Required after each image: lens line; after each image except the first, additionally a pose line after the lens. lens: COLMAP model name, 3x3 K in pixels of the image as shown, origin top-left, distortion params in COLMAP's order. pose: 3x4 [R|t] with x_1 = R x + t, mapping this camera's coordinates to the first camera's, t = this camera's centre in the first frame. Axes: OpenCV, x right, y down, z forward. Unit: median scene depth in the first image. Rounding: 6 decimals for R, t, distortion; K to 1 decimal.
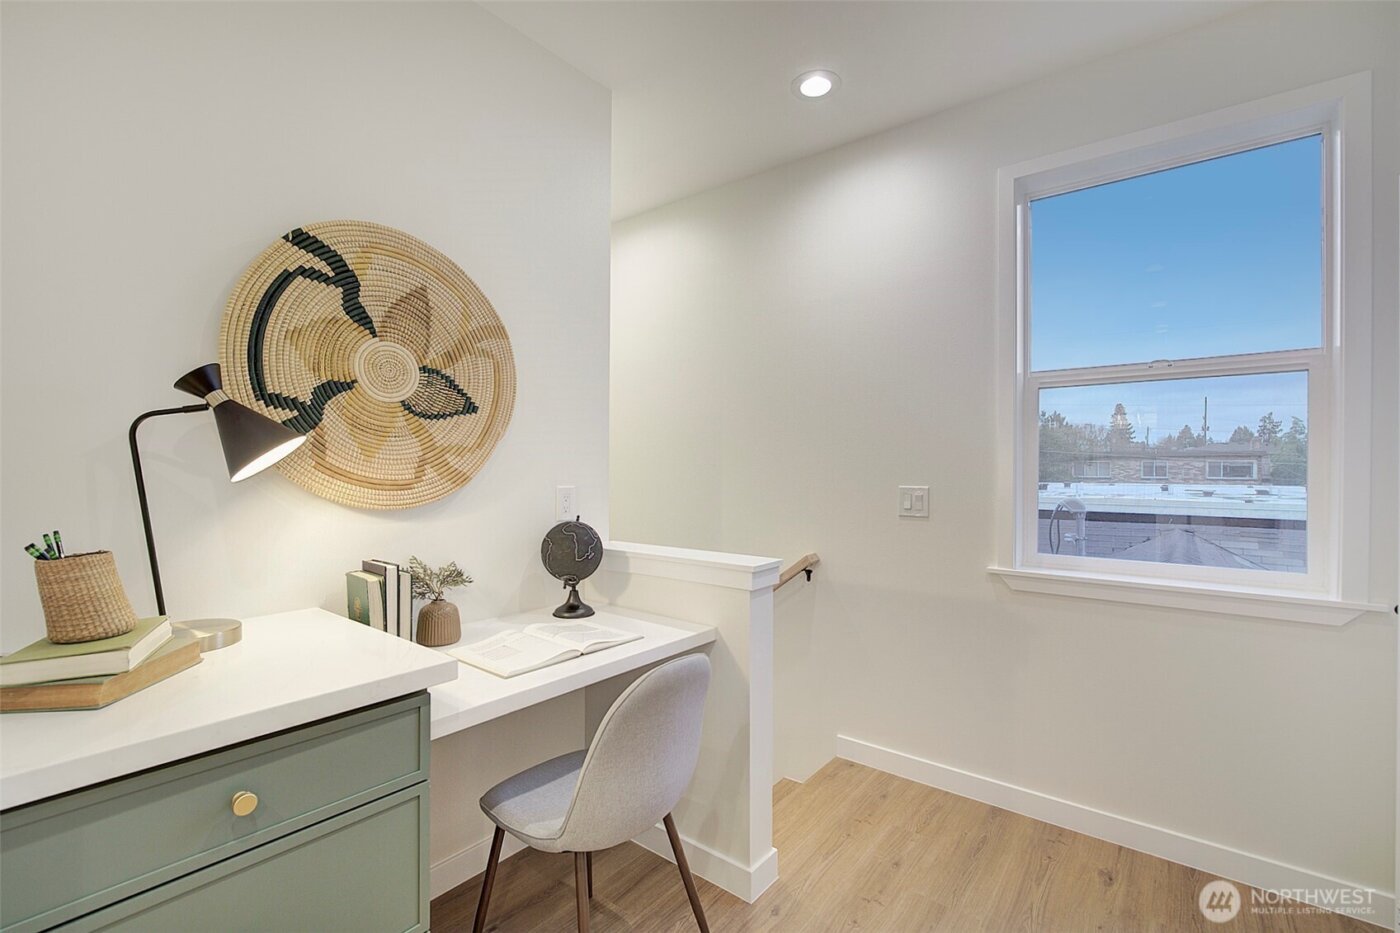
lens RADIAL K [[604.6, 0, 699.7], [0, 604.6, 468.4], [0, 0, 1]] dist [-0.001542, 0.000228]
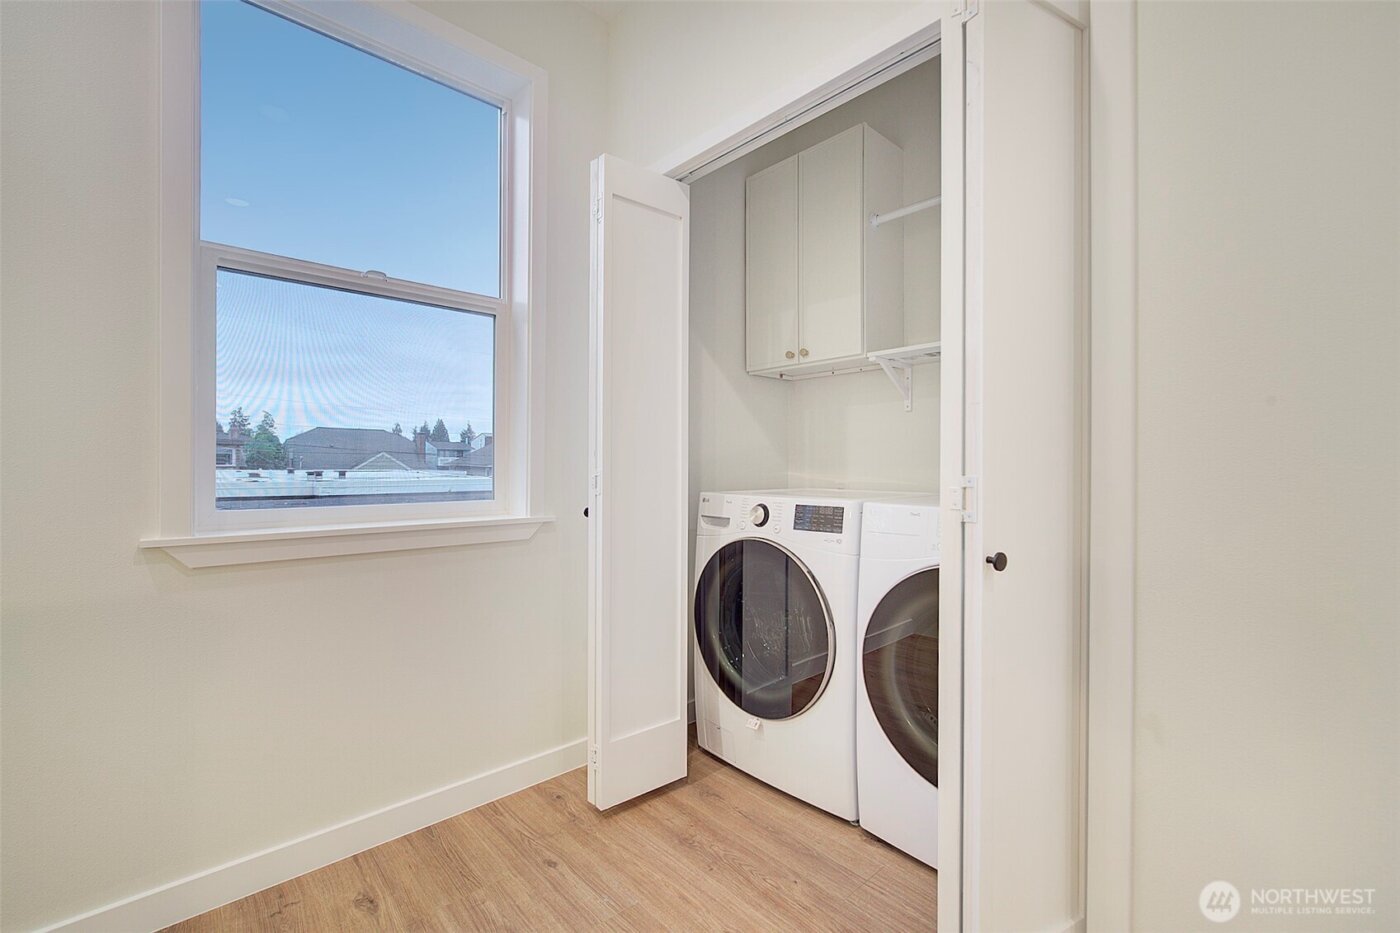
lens RADIAL K [[604.6, 0, 701.1], [0, 604.6, 466.3], [0, 0, 1]] dist [-0.001542, 0.000228]
pose [[0.158172, -0.003397, 0.987406, -0.021038], [-0.009216, 0.999945, 0.004916, 0.085913], [-0.987369, -0.009878, 0.158132, 0.372256]]
